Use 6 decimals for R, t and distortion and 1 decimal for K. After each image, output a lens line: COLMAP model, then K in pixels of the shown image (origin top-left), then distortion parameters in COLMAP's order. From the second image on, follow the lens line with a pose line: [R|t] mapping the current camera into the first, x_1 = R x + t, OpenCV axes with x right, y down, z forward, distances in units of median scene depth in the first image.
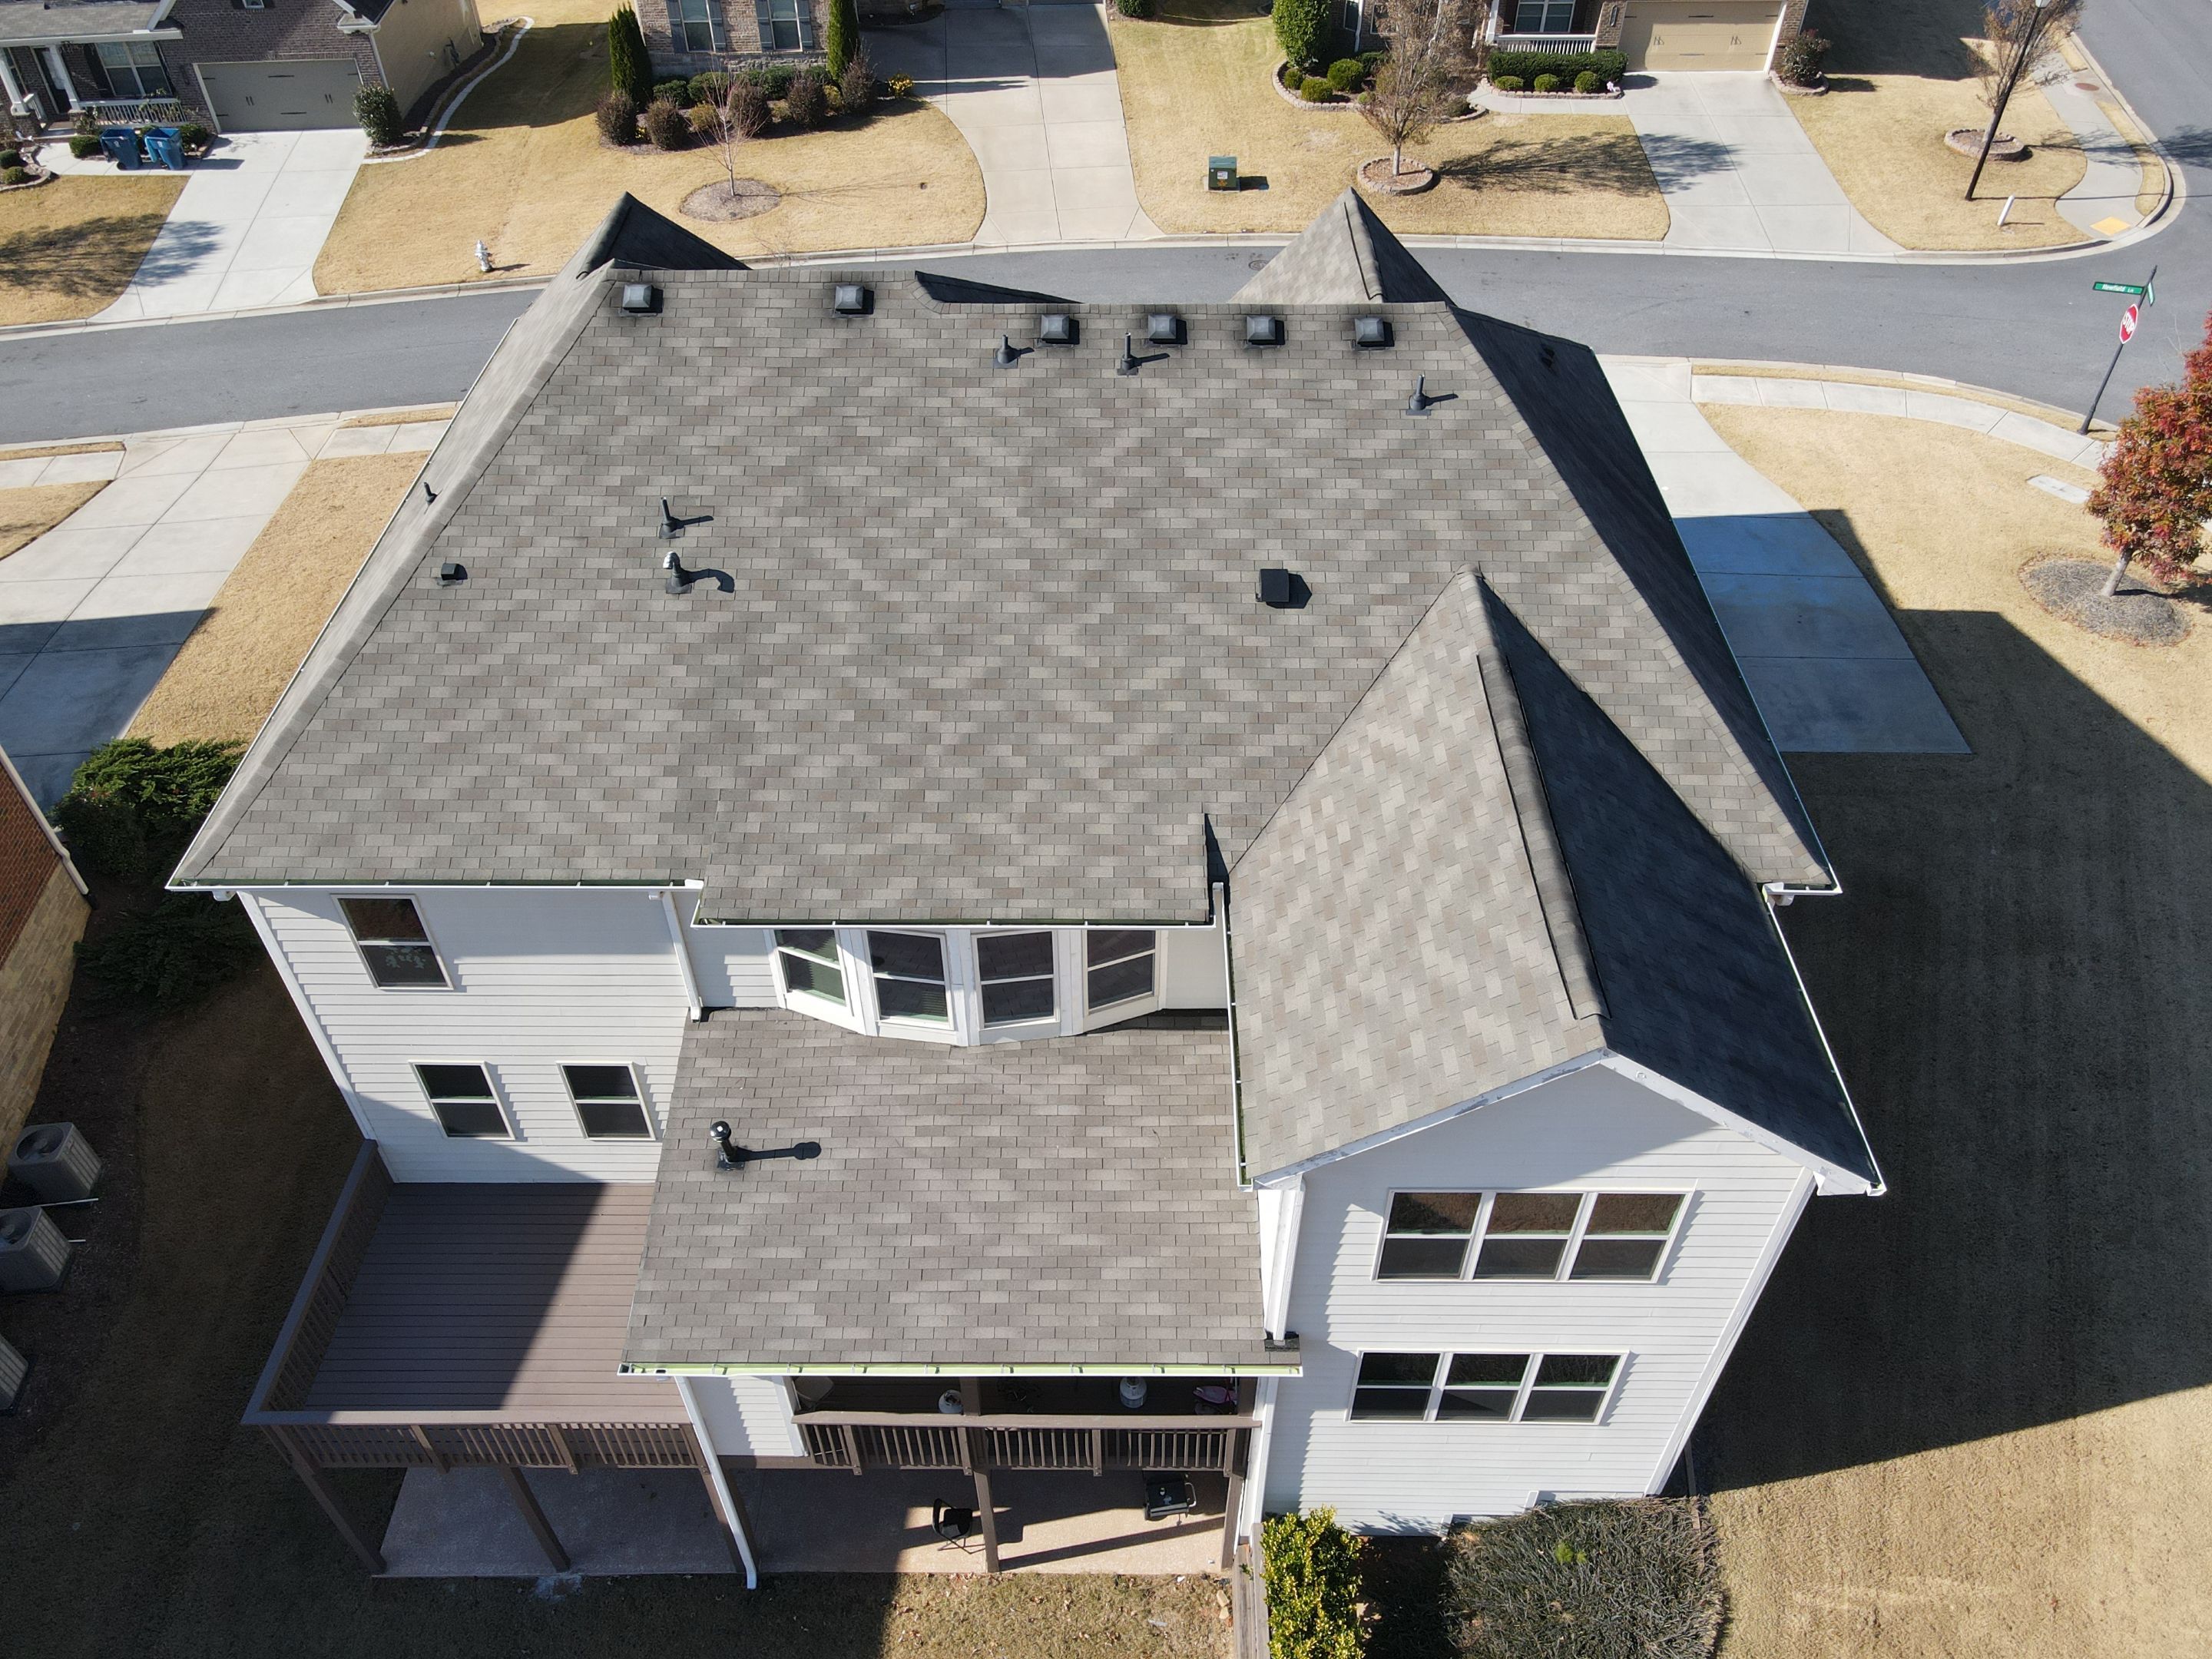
lens RADIAL K [[1619.5, 0, 1107.0], [0, 1619.5, 833.5], [0, 0, 1]] dist [0.009779, 0.001800]
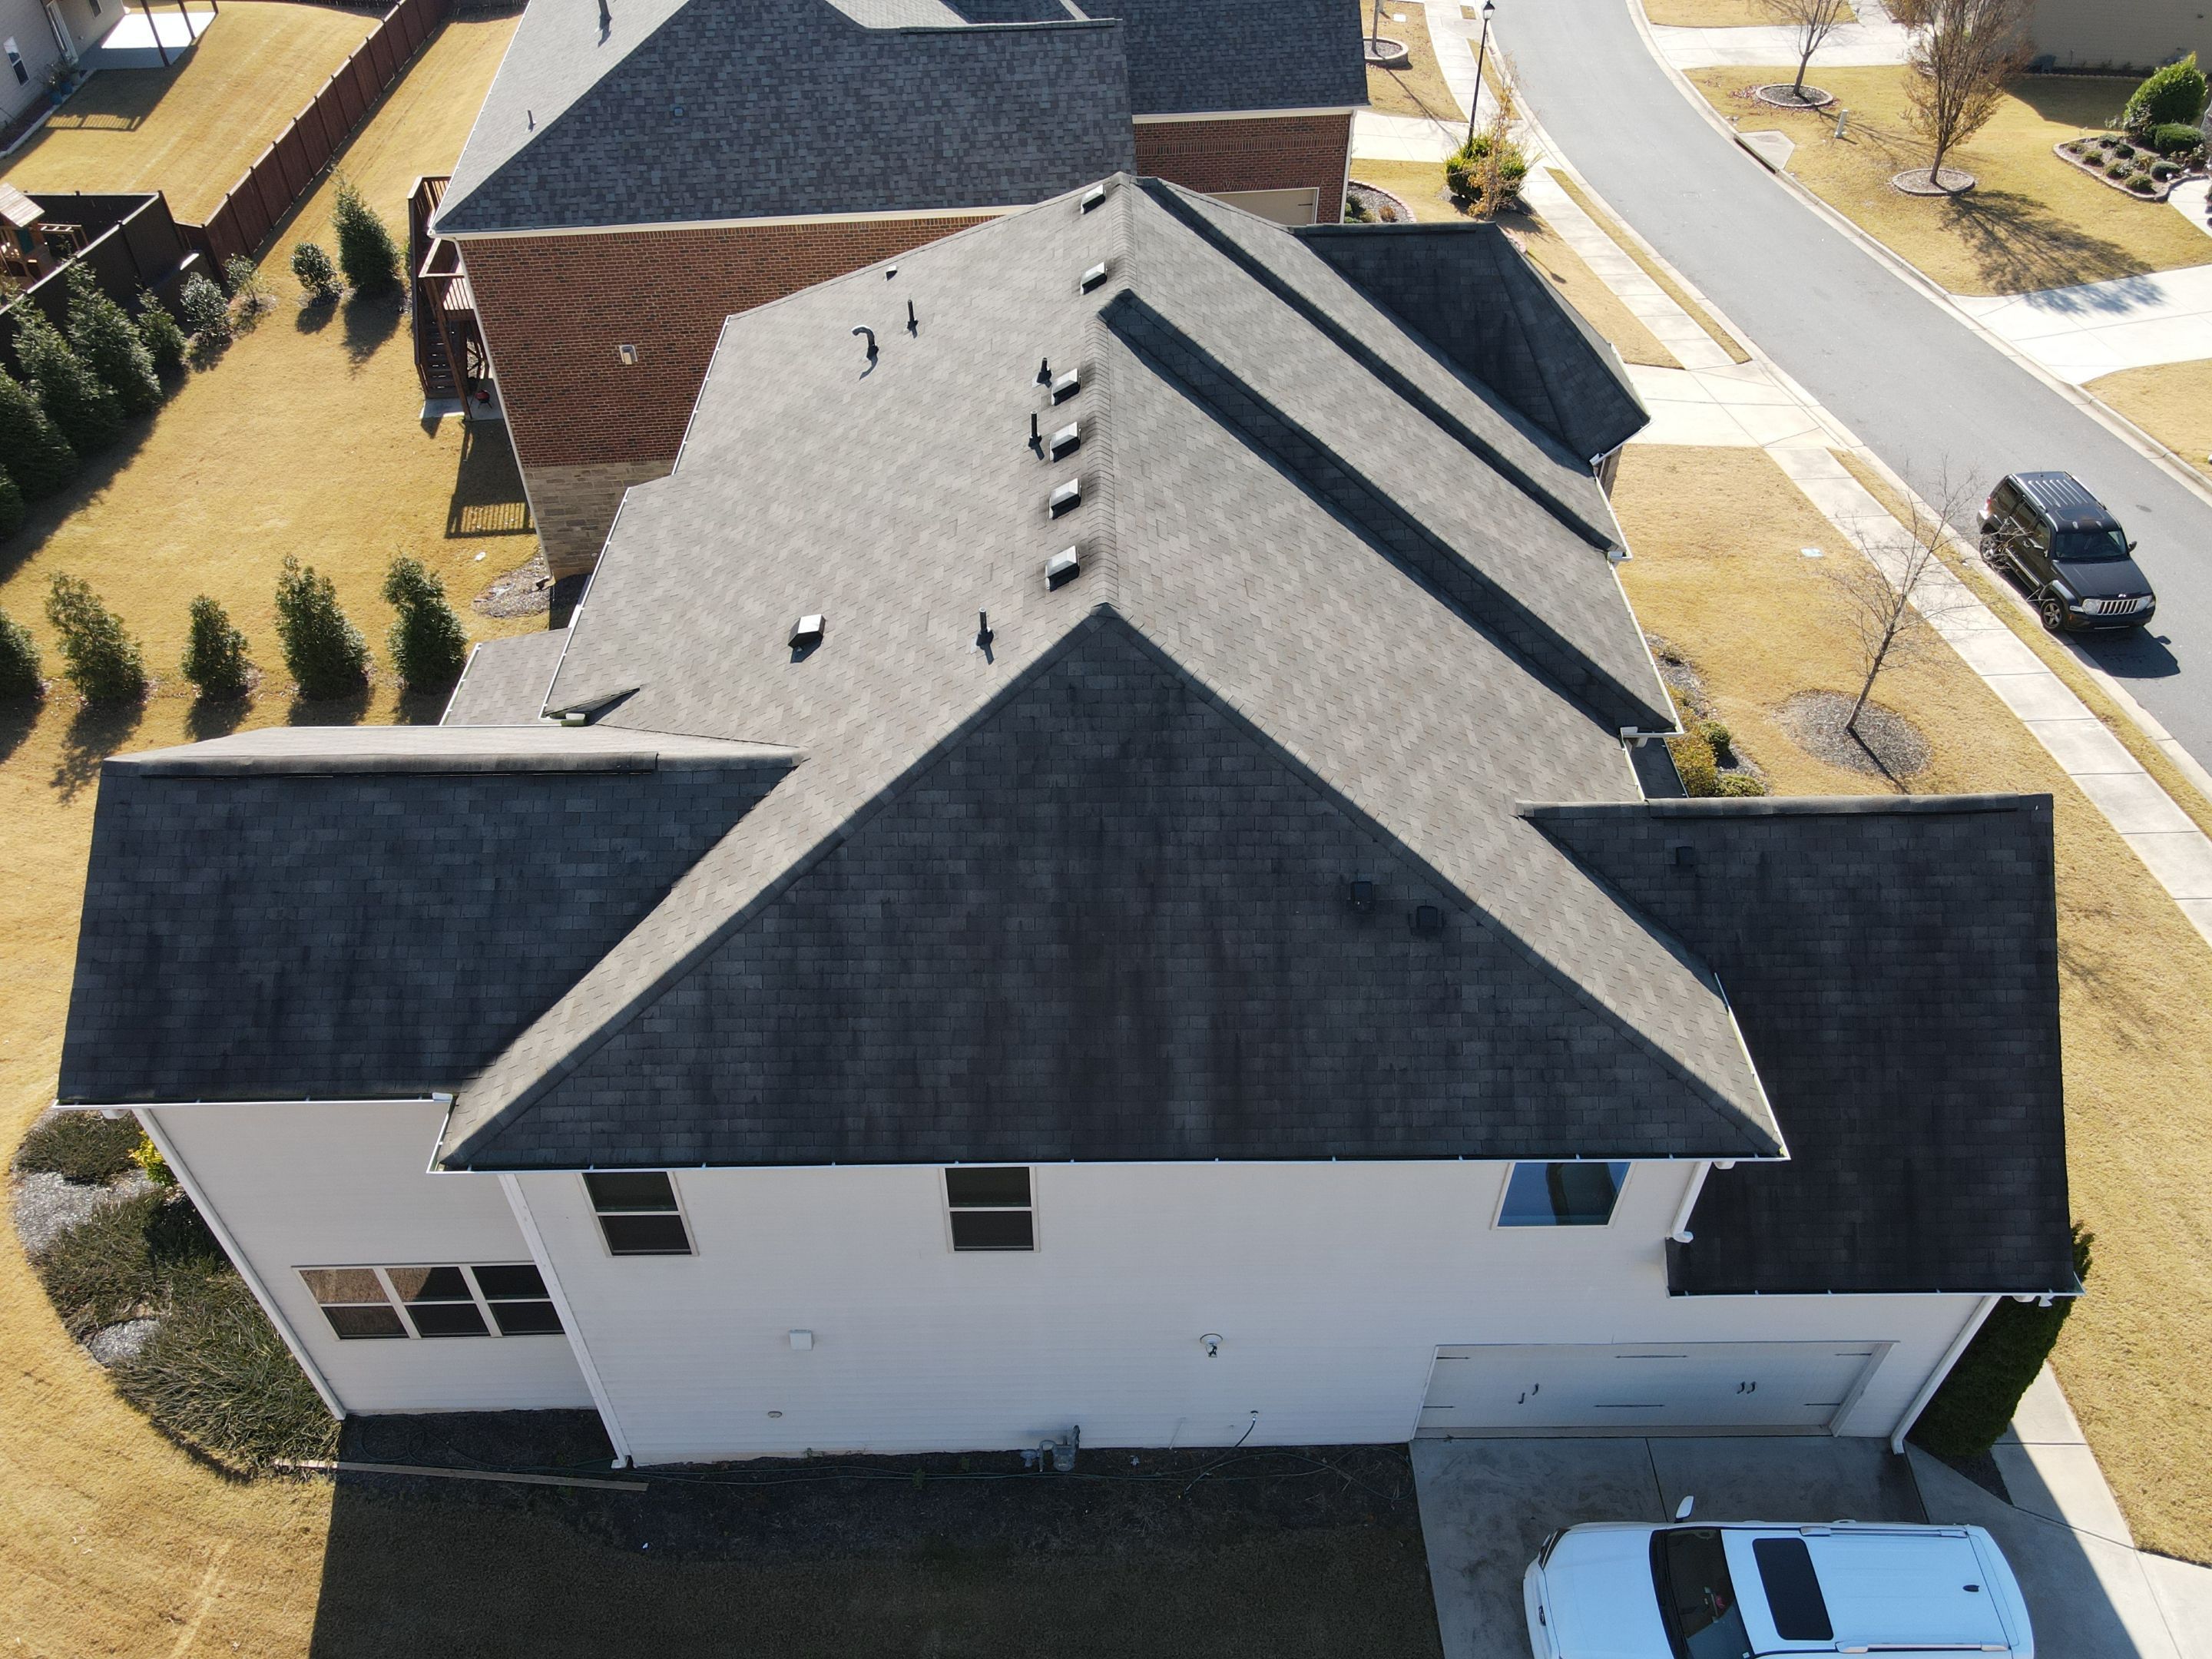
lens RADIAL K [[1619.5, 0, 1109.2], [0, 1619.5, 826.3], [0, 0, 1]] dist [0.009779, 0.001800]
pose [[0.032555, 0.686304, -0.726586, 0.332770], [-0.682705, 0.546217, 0.485346, -0.257823], [0.729969, 0.480243, 0.486325, 0.255865]]
